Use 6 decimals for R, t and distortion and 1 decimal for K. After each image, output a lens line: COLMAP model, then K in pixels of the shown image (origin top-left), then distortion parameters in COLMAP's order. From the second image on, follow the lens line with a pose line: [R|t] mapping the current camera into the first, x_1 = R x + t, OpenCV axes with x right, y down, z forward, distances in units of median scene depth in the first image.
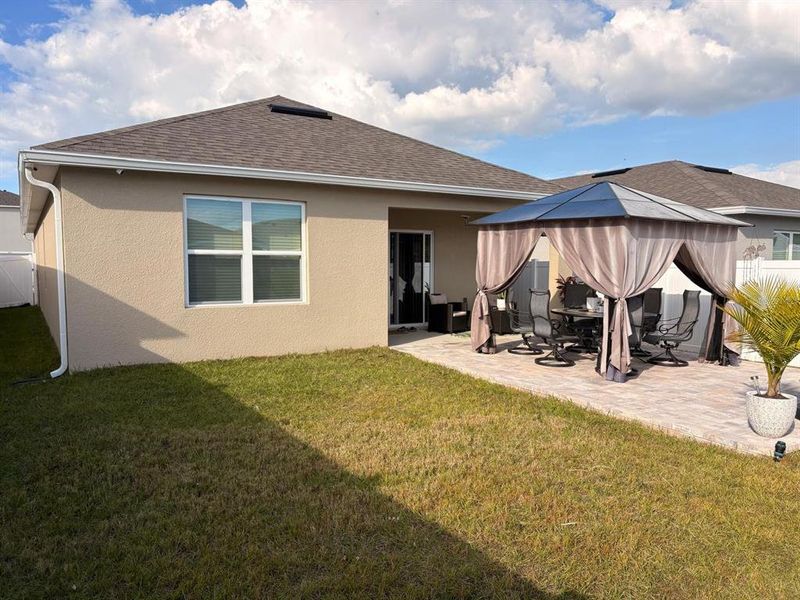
lens RADIAL K [[607.0, 0, 401.1], [0, 607.0, 315.7], [0, 0, 1]] dist [0.000168, -0.013199]
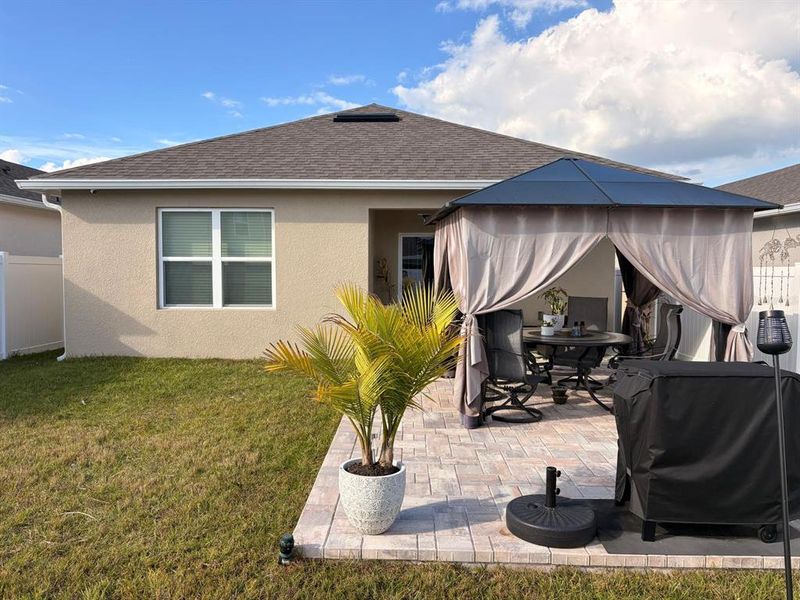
lens RADIAL K [[606.6, 0, 397.1], [0, 606.6, 300.2], [0, 0, 1]] dist [0.039303, -0.042053]
pose [[0.837060, 0.027063, -0.546441, 0.597021], [-0.048979, 0.998472, -0.025578, -0.021311], [0.544914, 0.048174, 0.837107, 0.292101]]
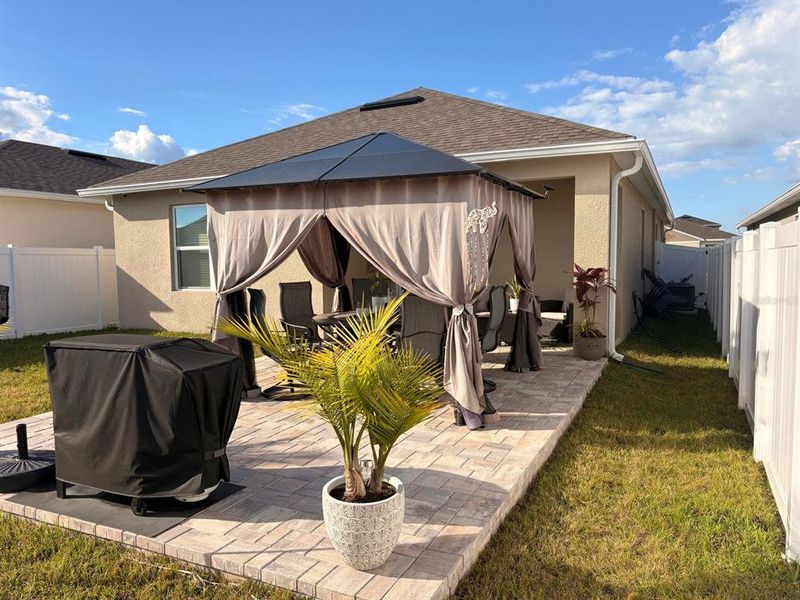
lens RADIAL K [[602.5, 0, 400.0], [0, 602.5, 300.0], [0, 0, 1]] dist [0.047479, -0.045294]
pose [[0.543366, 0.045124, -0.838282, 0.985786], [-0.055575, 0.998297, 0.017714, -0.041810], [0.837654, 0.036962, 0.544948, 0.666507]]
